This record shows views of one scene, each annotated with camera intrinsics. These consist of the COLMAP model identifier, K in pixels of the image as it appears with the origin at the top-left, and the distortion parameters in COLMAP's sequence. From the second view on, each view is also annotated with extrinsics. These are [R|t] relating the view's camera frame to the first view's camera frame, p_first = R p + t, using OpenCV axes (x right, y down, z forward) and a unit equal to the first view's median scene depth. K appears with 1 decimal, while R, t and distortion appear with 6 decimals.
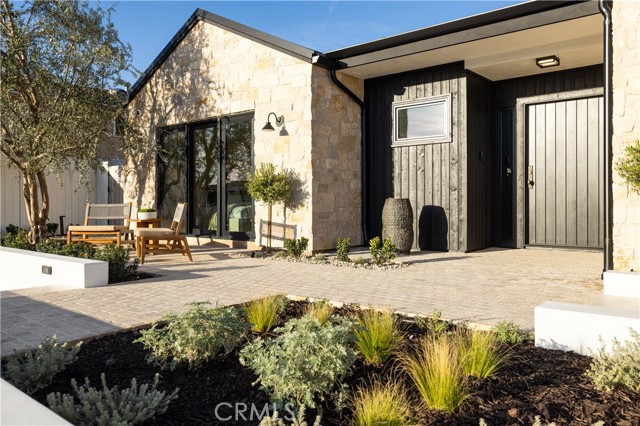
lens RADIAL K [[508.4, 0, 314.2], [0, 508.4, 206.5], [0, 0, 1]] dist [0.051952, -0.002934]
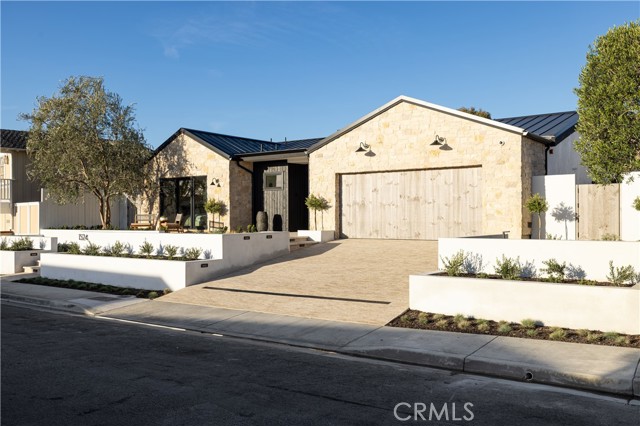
lens RADIAL K [[598.3, 0, 320.4], [0, 598.3, 216.6], [0, 0, 1]] dist [0.016860, 0.000000]
pose [[0.996573, -0.006080, 0.082493, 0.169202], [0.006681, 0.999953, -0.007012, 0.027898], [-0.082446, 0.007540, 0.996567, -1.722636]]
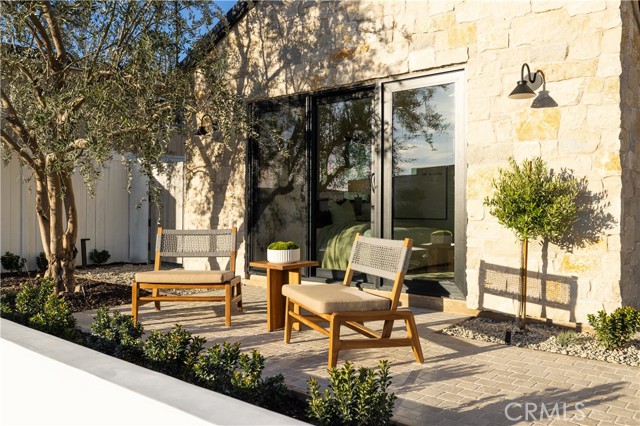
lens RADIAL K [[545.4, 0, 324.5], [0, 545.4, 213.2], [0, 0, 1]] dist [0.032763, -0.007577]
pose [[0.999536, 0.007042, 0.029636, -0.263717], [-0.007167, 0.999966, 0.004090, -0.025126], [-0.029607, -0.004301, 0.999552, 0.374178]]
